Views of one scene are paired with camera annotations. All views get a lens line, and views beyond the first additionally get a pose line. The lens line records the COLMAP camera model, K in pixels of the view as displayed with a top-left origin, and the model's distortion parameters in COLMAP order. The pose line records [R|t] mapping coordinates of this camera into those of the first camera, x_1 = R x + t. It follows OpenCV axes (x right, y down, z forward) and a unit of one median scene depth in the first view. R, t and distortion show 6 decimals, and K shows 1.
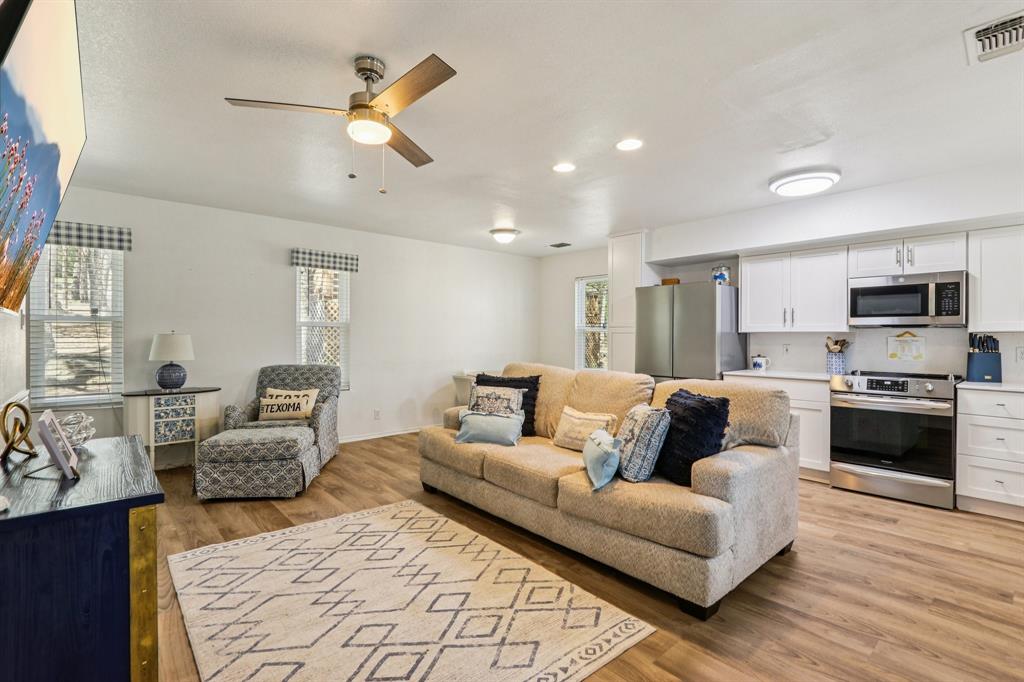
lens RADIAL K [[475.2, 0, 510.1], [0, 475.2, 337.3], [0, 0, 1]] dist [-0.016255, -0.000327]
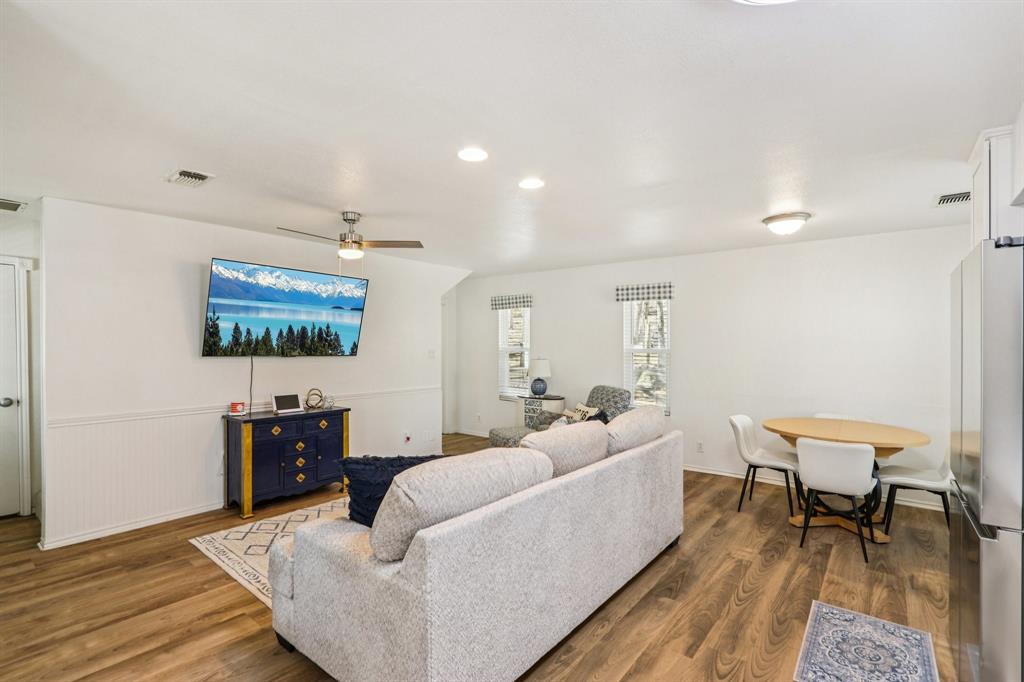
lens RADIAL K [[470.4, 0, 517.3], [0, 470.4, 342.2], [0, 0, 1]] dist [-0.017753, 0.000993]
pose [[0.180851, -0.012689, -0.983429, 0.896751], [-0.002487, 0.999908, -0.013359, -0.048579], [0.983507, 0.004862, 0.180803, 0.760614]]
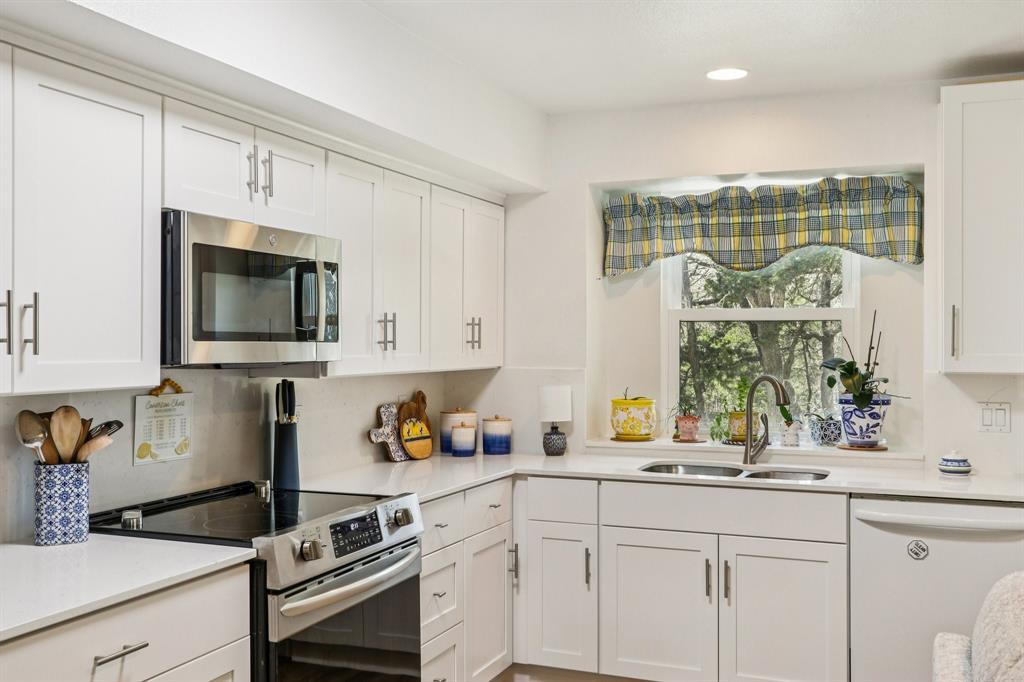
lens RADIAL K [[999.0, 0, 520.0], [0, 999.0, 342.9], [0, 0, 1]] dist [0.007209, 0.025008]
pose [[-0.454082, -0.006290, 0.890938, 0.057792], [-0.002715, 0.999980, 0.005676, -0.049562], [-0.890956, 0.000158, -0.454090, 1.239601]]
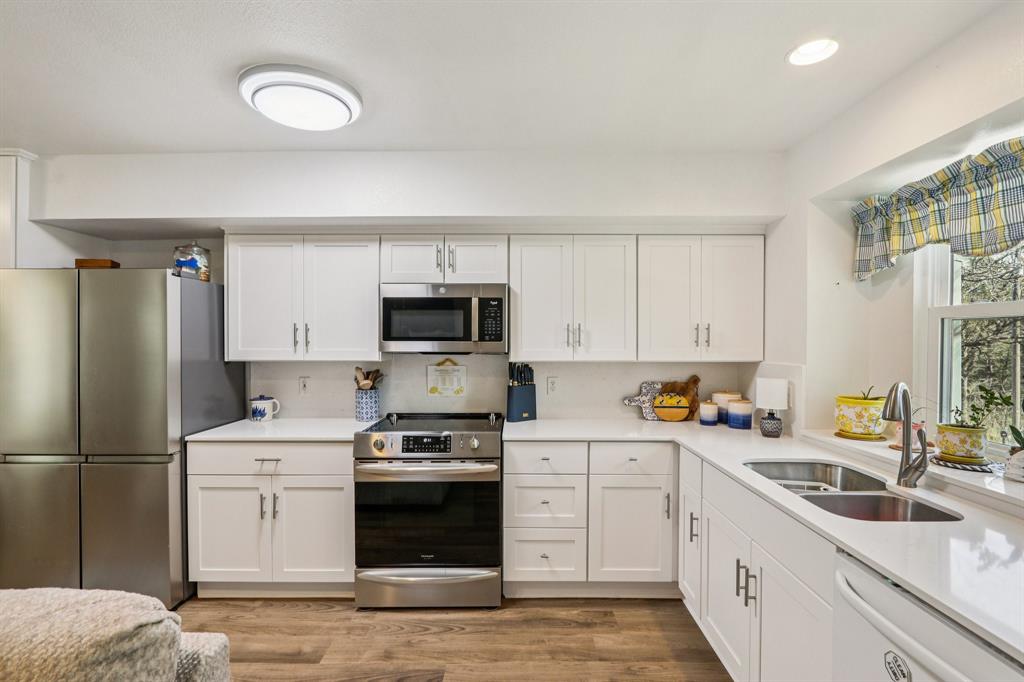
lens RADIAL K [[476.5, 0, 514.8], [0, 476.5, 343.4], [0, 0, 1]] dist [-0.013611, 0.000110]
pose [[0.657804, -0.009913, 0.753124, 0.369897], [0.003353, 0.999942, 0.010233, -0.049896], [-0.753182, -0.004207, 0.657799, 0.453285]]
